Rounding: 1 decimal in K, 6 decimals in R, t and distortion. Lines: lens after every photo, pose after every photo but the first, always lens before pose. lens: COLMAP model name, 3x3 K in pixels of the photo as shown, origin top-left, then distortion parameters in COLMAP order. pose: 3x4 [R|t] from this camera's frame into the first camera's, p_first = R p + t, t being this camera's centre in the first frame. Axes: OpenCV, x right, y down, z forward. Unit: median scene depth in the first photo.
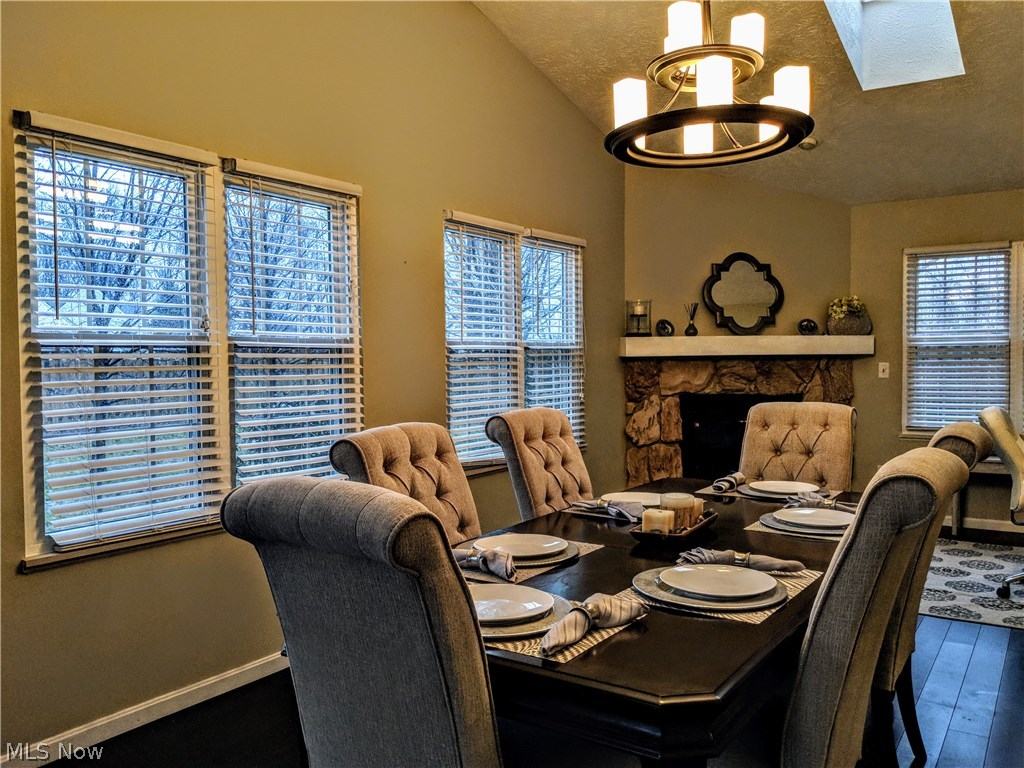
lens RADIAL K [[813.6, 0, 515.7], [0, 813.6, 380.7], [0, 0, 1]] dist [0.063418, -0.136719]
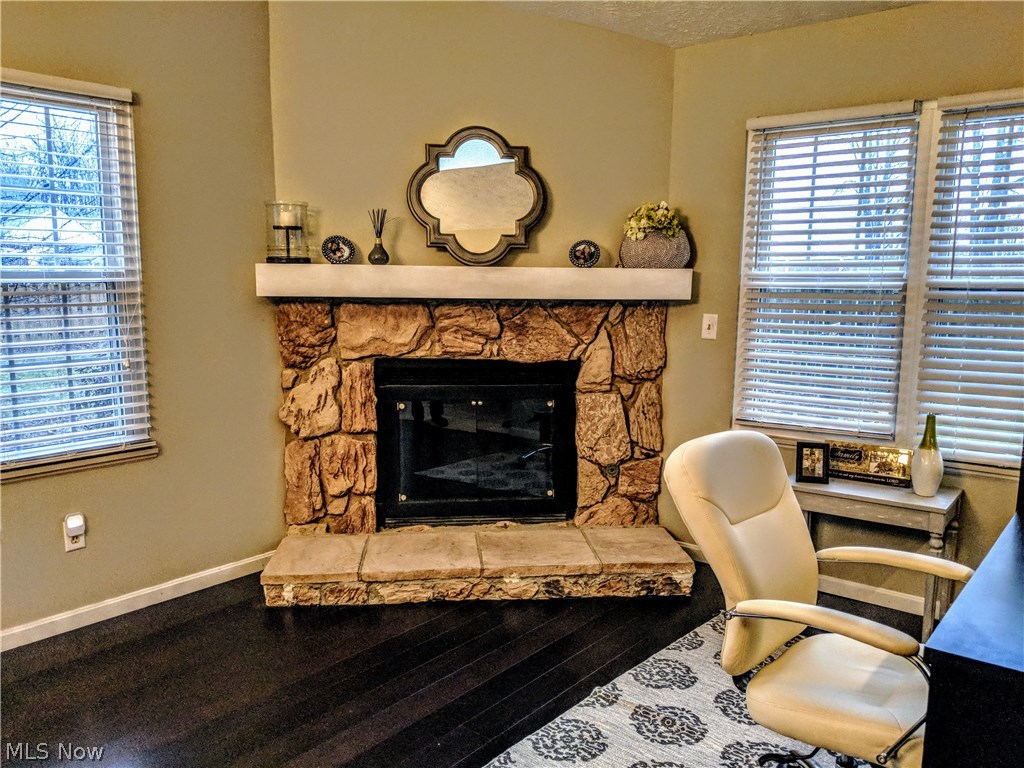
lens RADIAL K [[813.6, 0, 517.2], [0, 813.6, 408.4], [0, 0, 1]] dist [0.063418, -0.136719]
pose [[0.996478, 0.032496, -0.077296, 0.362938], [-0.021962, 0.990816, 0.133422, -0.031226], [0.080922, -0.131255, 0.988040, 0.383586]]
